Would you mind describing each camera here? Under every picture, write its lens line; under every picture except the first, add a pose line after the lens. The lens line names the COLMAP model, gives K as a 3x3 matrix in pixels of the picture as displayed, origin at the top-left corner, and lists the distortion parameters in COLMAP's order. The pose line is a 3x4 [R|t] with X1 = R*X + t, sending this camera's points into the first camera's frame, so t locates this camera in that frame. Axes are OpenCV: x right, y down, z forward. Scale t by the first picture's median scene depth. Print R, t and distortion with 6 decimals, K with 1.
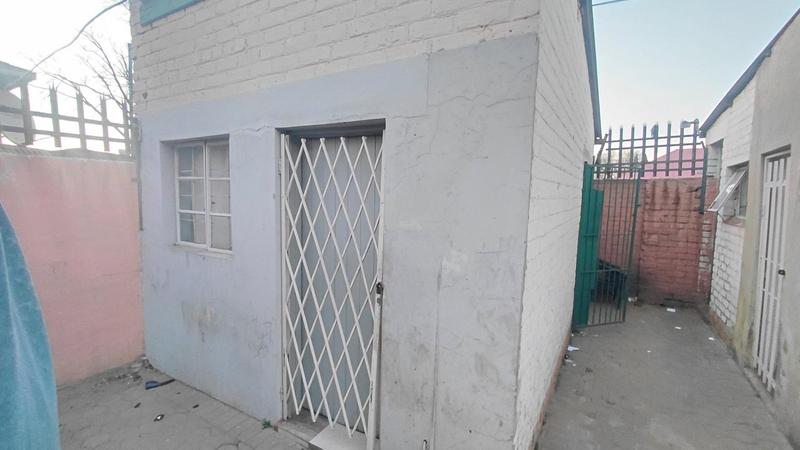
lens RADIAL K [[364.9, 0, 397.5], [0, 364.9, 225.4], [0, 0, 1]] dist [-0.002925, 0.000150]
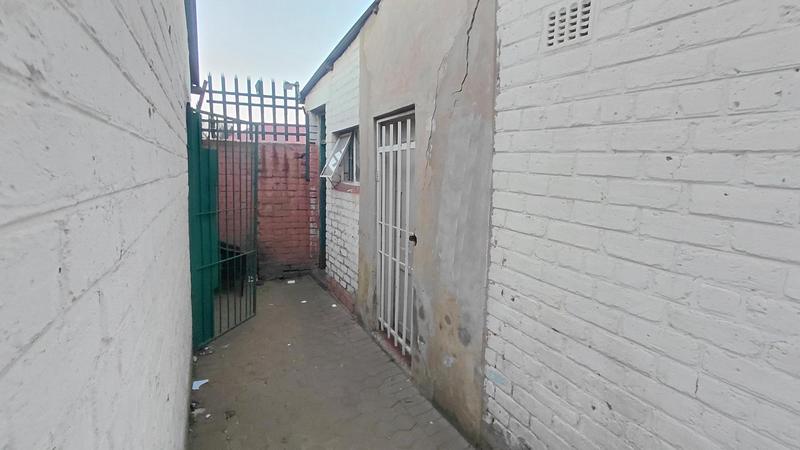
lens RADIAL K [[364.9, 0, 397.5], [0, 364.9, 225.4], [0, 0, 1]] dist [-0.002925, 0.000150]
pose [[0.528551, -0.116267, 0.840901, 0.115855], [0.047110, 0.993067, 0.107695, -0.007074], [-0.847593, -0.017308, 0.530364, 0.277314]]
